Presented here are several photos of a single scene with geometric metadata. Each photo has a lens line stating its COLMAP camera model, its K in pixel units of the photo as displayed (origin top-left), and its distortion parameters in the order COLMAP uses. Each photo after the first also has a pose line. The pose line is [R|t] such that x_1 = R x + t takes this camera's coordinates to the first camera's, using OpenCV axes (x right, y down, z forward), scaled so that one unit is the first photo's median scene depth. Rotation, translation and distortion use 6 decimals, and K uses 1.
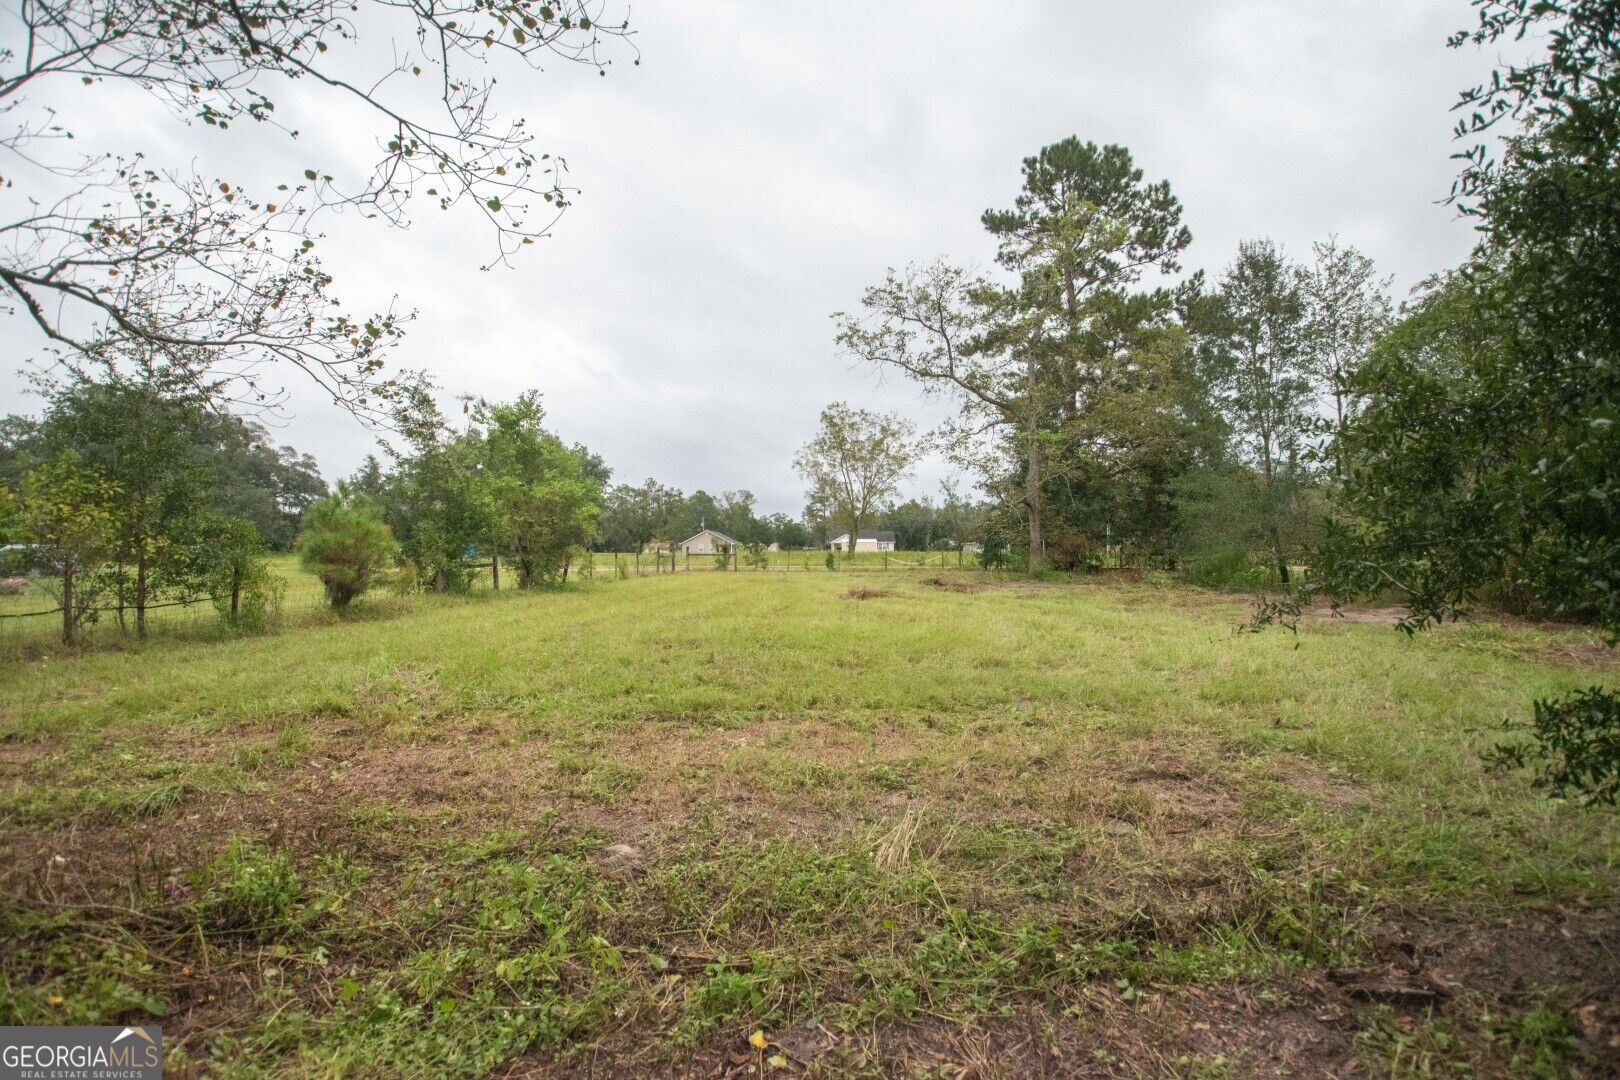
lens RADIAL K [[681.1, 0, 810.0], [0, 681.1, 540.0], [0, 0, 1]] dist [-0.002422, -0.021858]
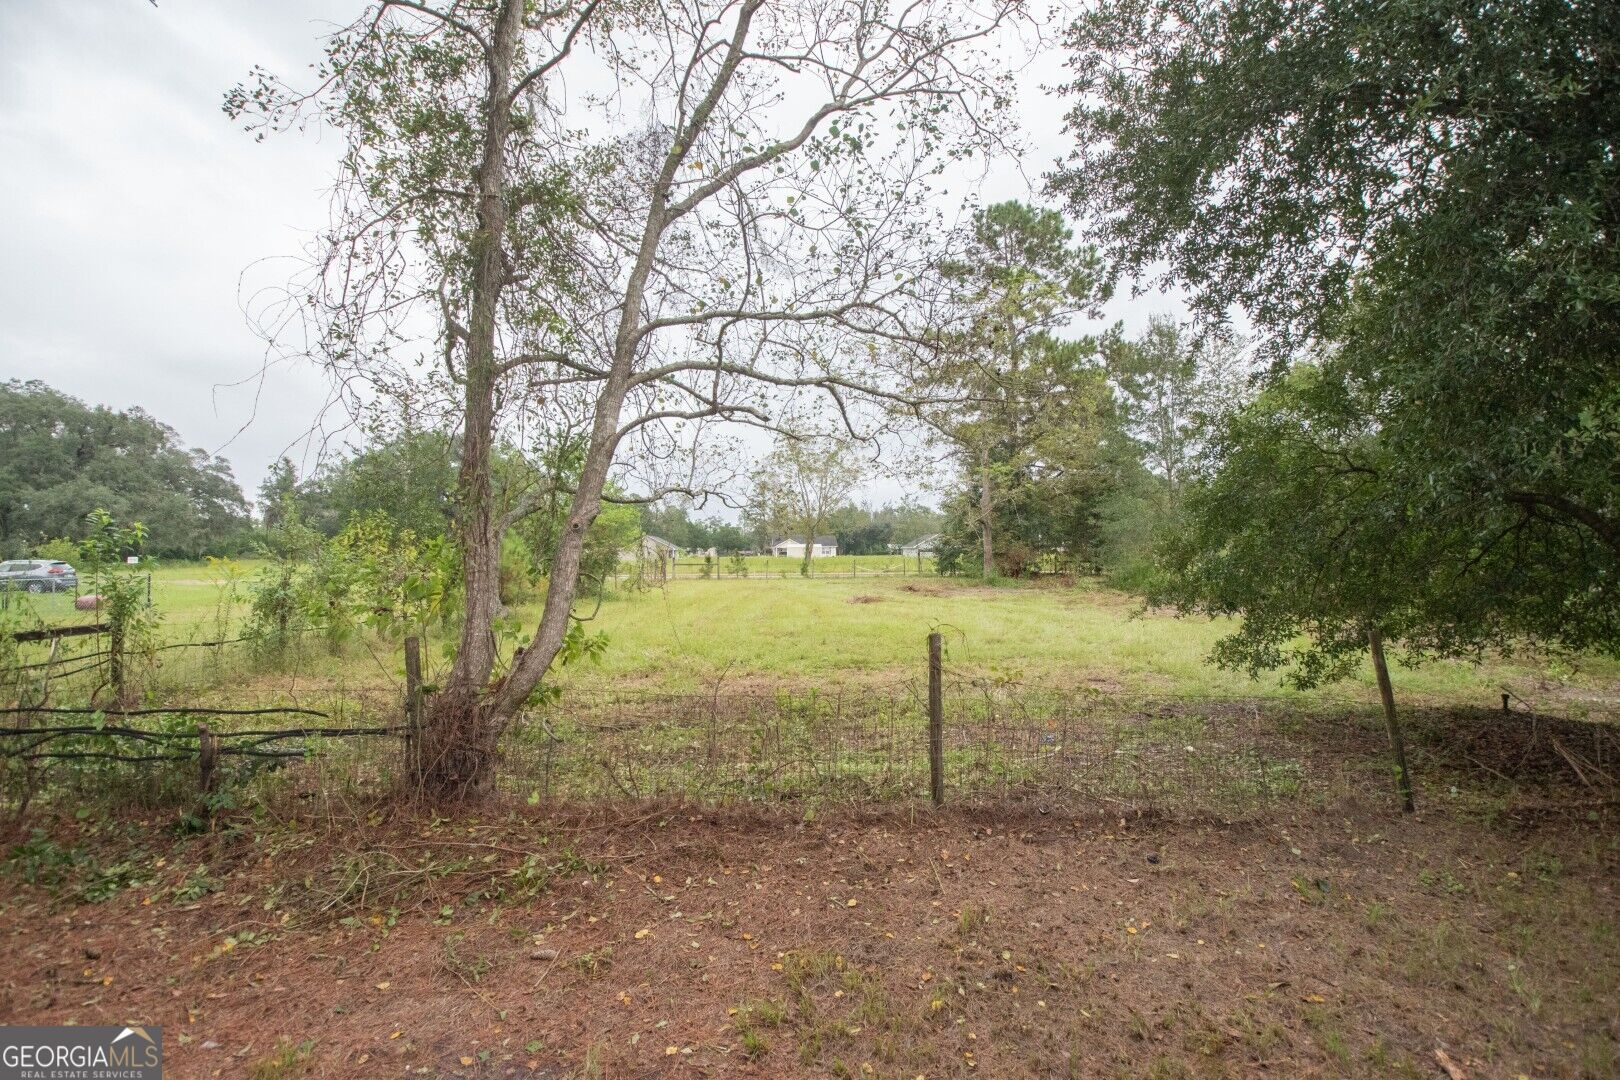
lens RADIAL K [[717.0, 0, 815.1], [0, 717.0, 533.7], [0, 0, 1]] dist [0.016540, -0.027026]
pose [[0.993581, -0.002594, 0.113095, -0.084942], [0.003830, 0.999935, -0.010712, -0.014664], [-0.113060, 0.011076, 0.993526, -0.162824]]
